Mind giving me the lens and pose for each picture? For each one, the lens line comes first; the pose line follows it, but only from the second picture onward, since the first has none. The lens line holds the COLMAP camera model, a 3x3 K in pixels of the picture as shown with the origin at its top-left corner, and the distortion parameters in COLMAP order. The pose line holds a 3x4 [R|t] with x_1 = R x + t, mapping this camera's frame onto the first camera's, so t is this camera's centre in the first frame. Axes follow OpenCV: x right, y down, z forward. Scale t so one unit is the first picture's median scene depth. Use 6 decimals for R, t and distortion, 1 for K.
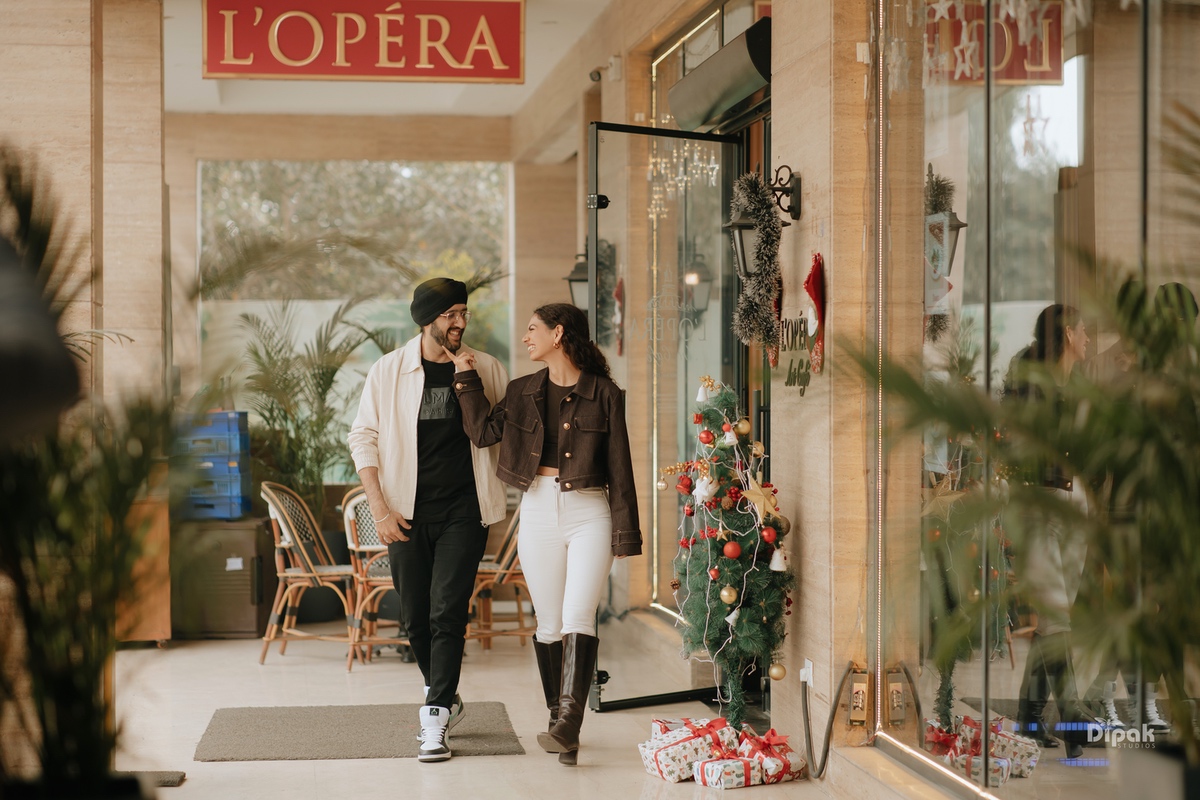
lens RADIAL K [[2952.8, 0, 600.4], [0, 2952.8, 396.5], [0, 0, 1]] dist [0.424024, 0.000000]
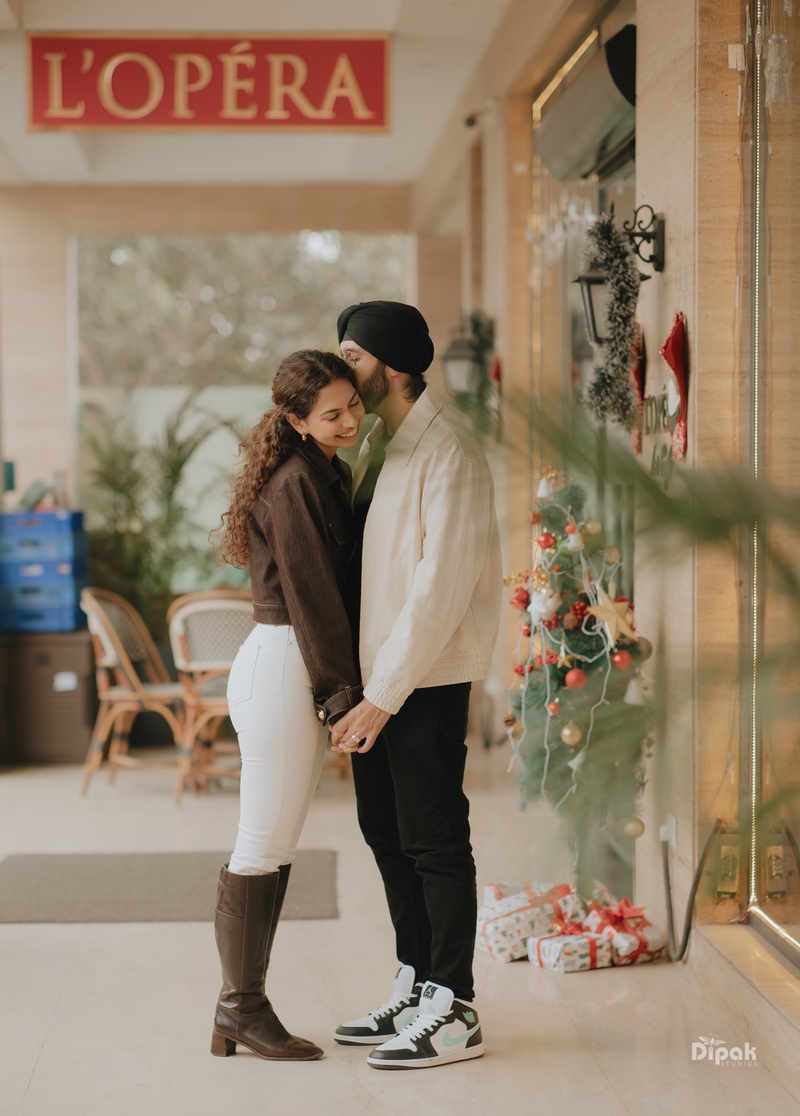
lens RADIAL K [[2669.2, 0, 398.9], [0, 2669.2, 562.4], [0, 0, 1]] dist [0.271364, 0.000000]
pose [[0.995106, -0.000633, -0.098807, 0.068328], [0.003152, 0.999674, 0.025331, 0.000959], [0.098759, -0.025519, 0.994784, 0.262723]]
